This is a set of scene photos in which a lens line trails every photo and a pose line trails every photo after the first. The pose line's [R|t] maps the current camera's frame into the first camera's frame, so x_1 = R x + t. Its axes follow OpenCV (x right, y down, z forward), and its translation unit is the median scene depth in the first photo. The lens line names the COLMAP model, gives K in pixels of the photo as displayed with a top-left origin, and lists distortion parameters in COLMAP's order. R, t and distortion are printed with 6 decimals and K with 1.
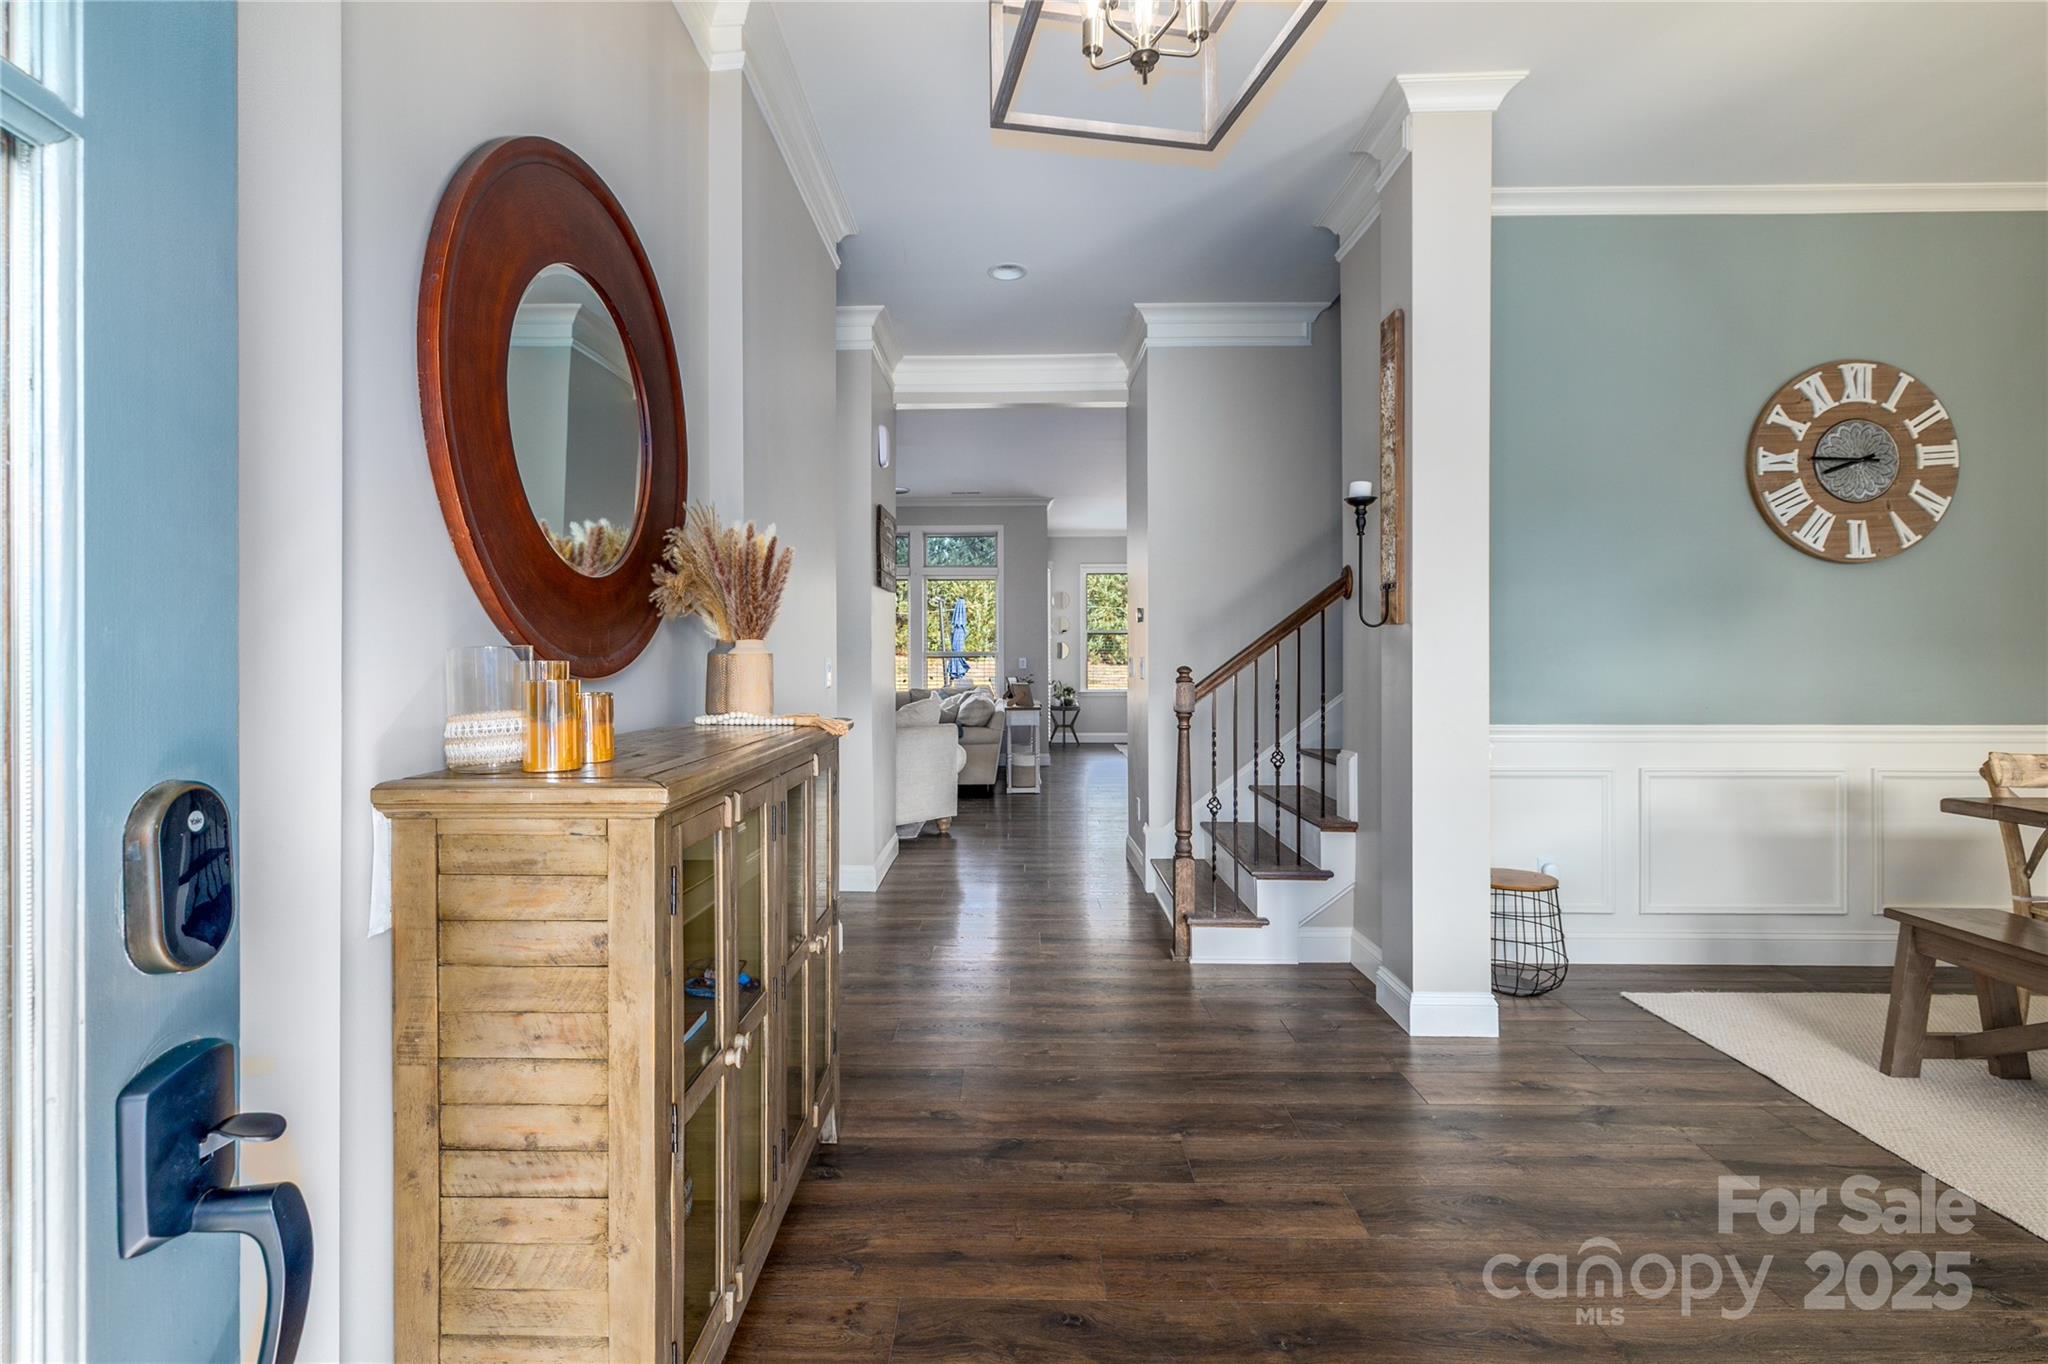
lens RADIAL K [[921.9, 0, 1027.6], [0, 921.9, 673.3], [0, 0, 1]] dist [0.011671, -0.000098]
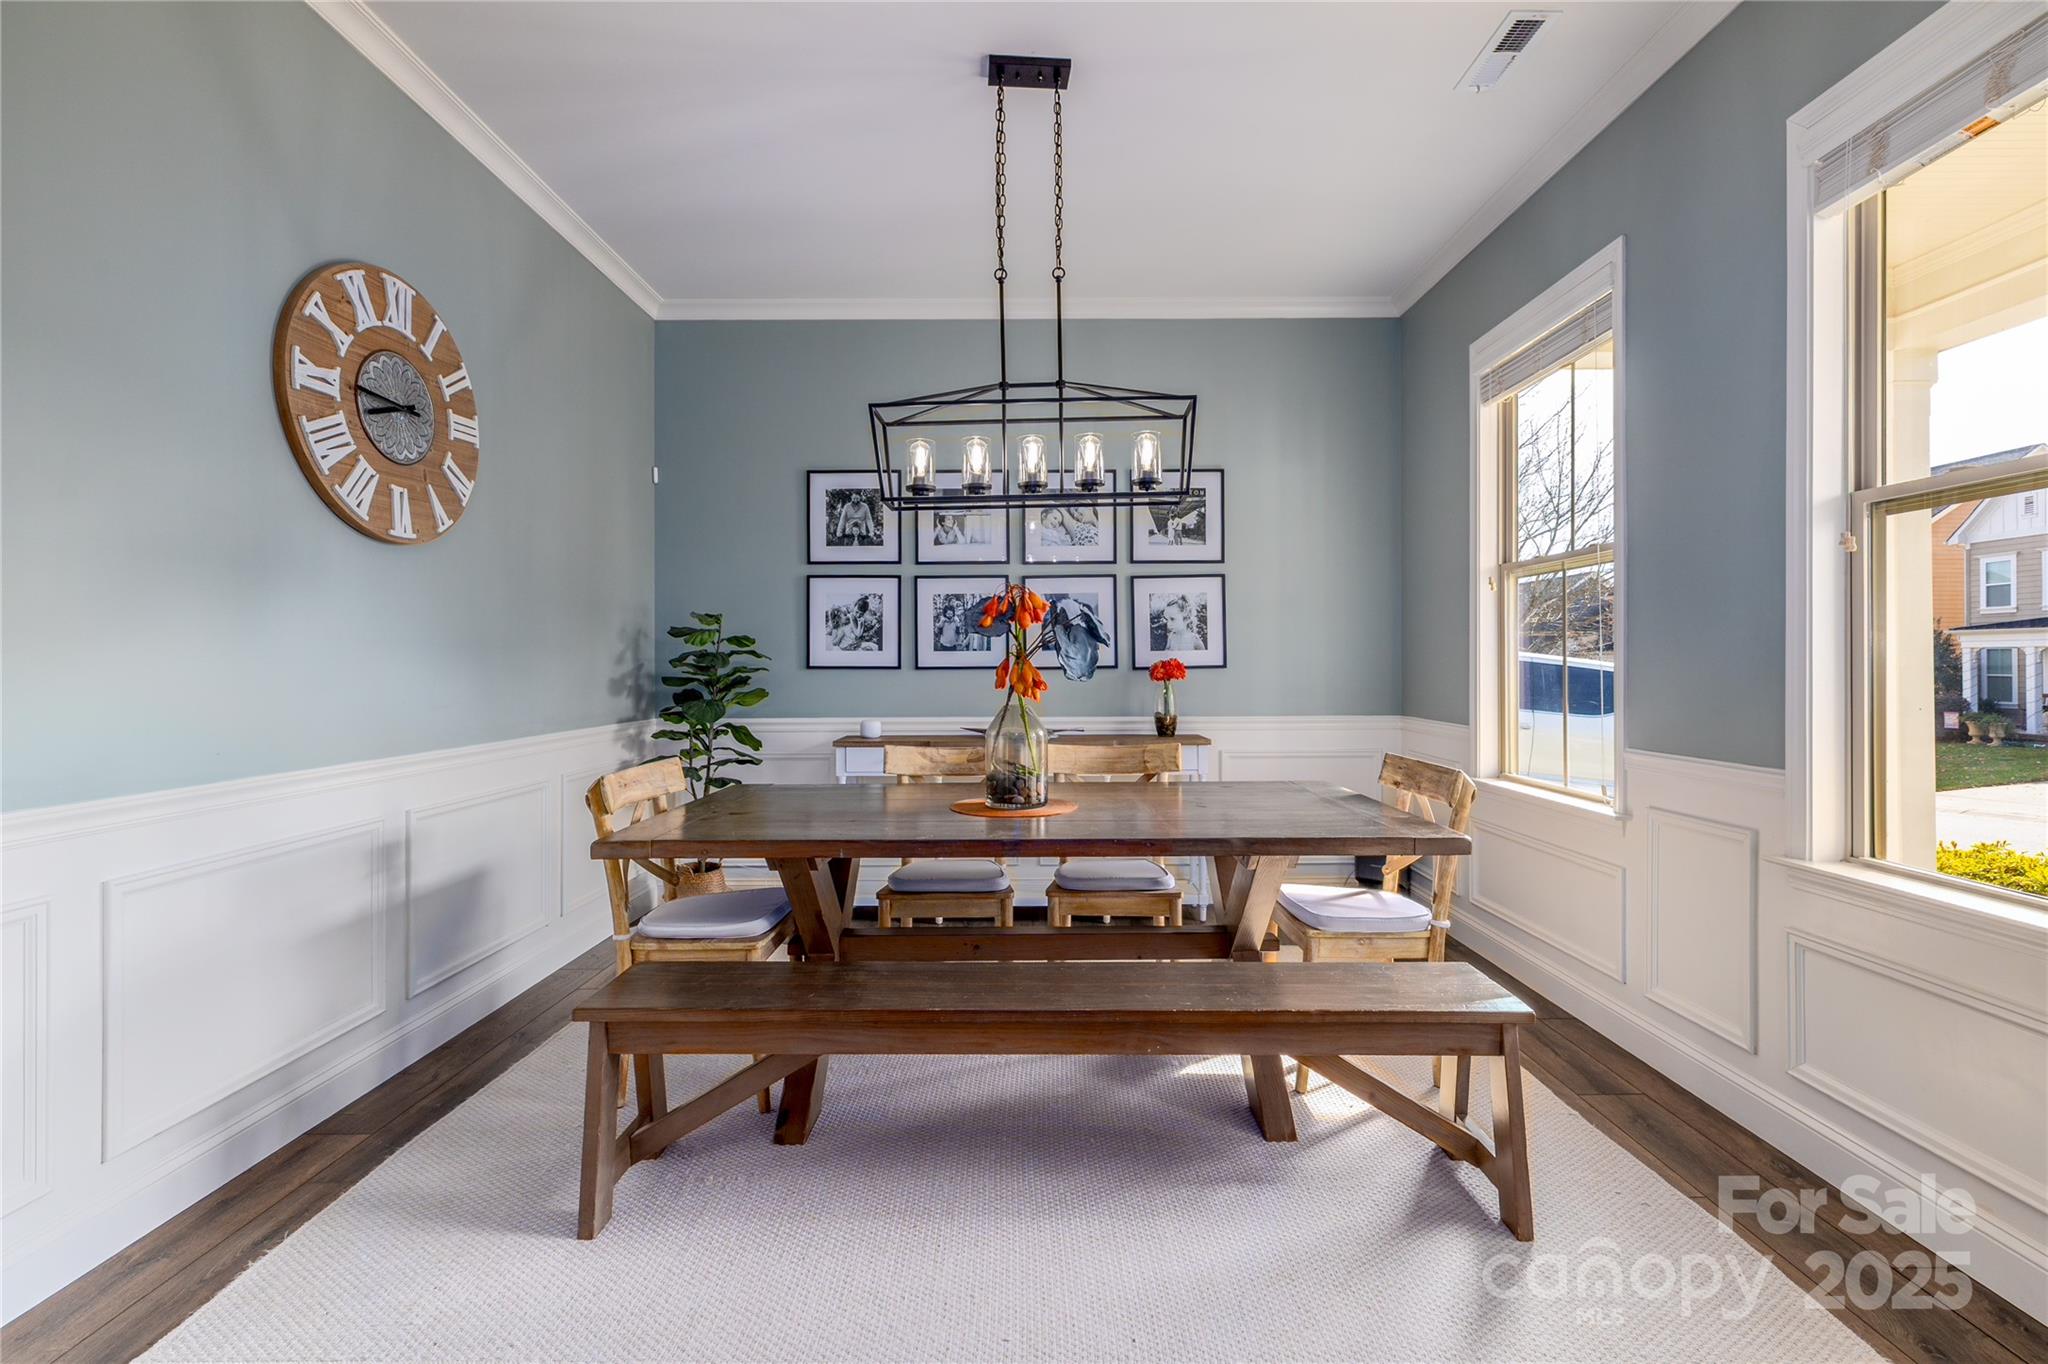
lens RADIAL K [[900.1, 0, 1019.8], [0, 900.1, 658.8], [0, 0, 1]] dist [-0.001584, -0.000153]
pose [[-0.010247, 0.006927, 0.999924, 0.155030], [0.011159, 0.999915, -0.006813, -0.013840], [-0.999885, 0.011088, -0.010324, 0.503618]]
